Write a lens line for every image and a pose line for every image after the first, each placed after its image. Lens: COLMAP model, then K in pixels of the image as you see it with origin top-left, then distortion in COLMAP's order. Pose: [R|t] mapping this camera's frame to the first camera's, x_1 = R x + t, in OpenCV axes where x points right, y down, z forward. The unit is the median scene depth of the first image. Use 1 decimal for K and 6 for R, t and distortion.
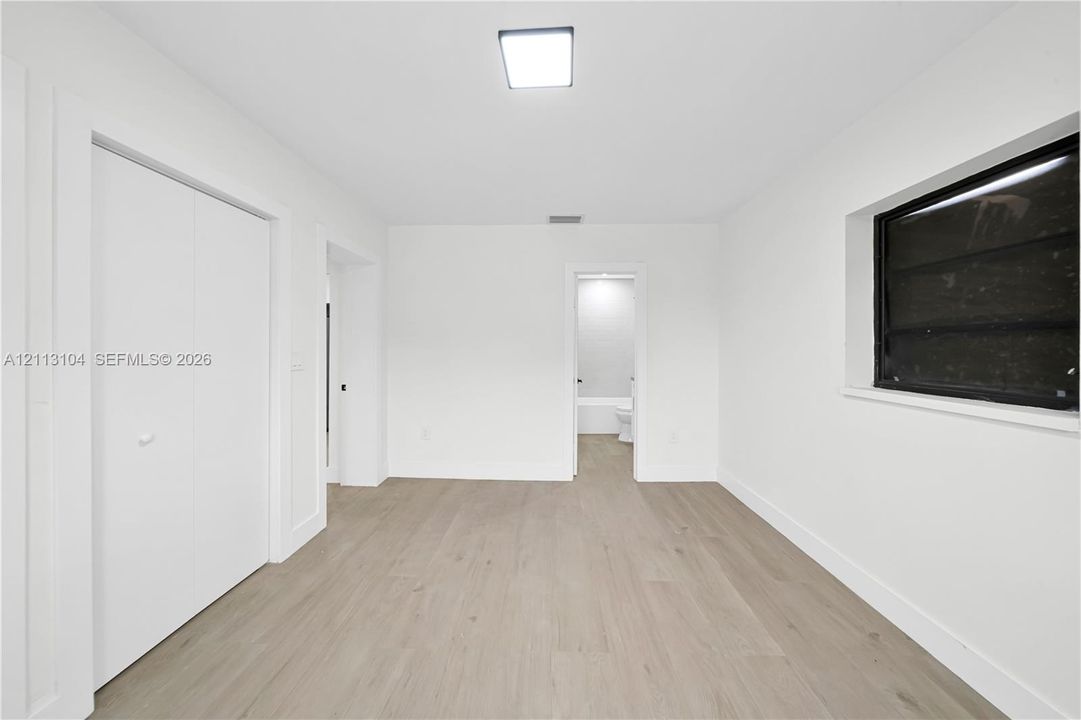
lens RADIAL K [[385.6, 0, 540.2], [0, 385.6, 353.4], [0, 0, 1]] dist [-0.000227, -0.000012]
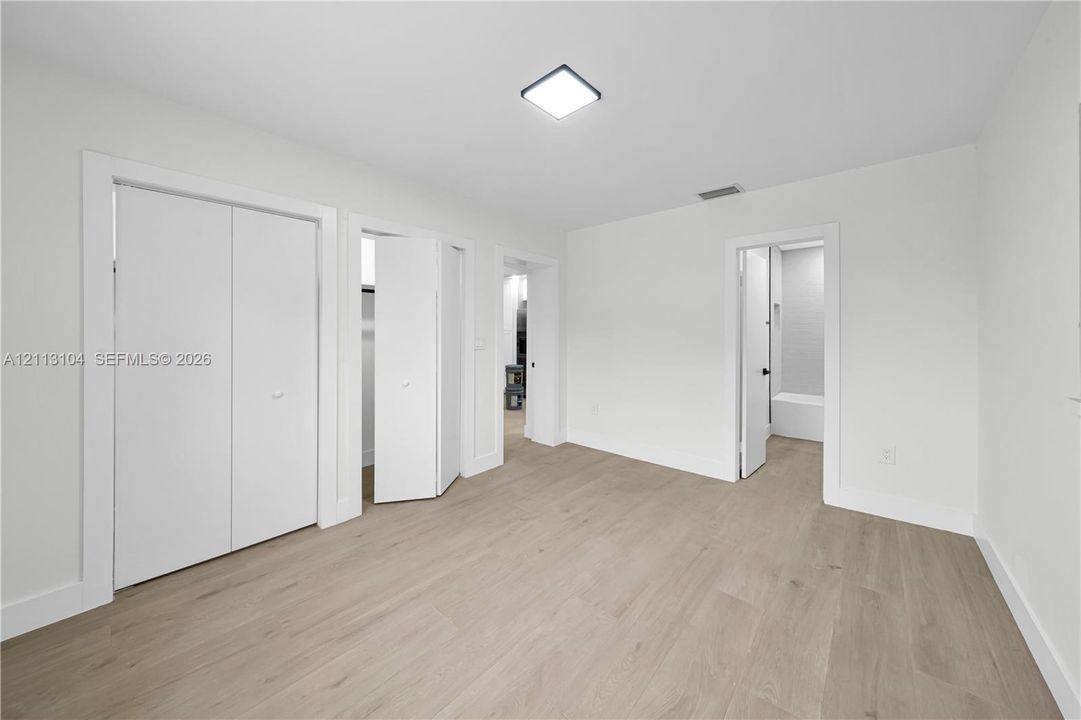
lens RADIAL K [[392.5, 0, 535.0], [0, 392.5, 336.9], [0, 0, 1]] dist [0.000951, 0.000162]
pose [[0.756727, -0.000327, -0.653731, 0.459640], [-0.004957, 0.999968, -0.006238, 0.003907], [0.653712, 0.007961, 0.756702, 0.015247]]
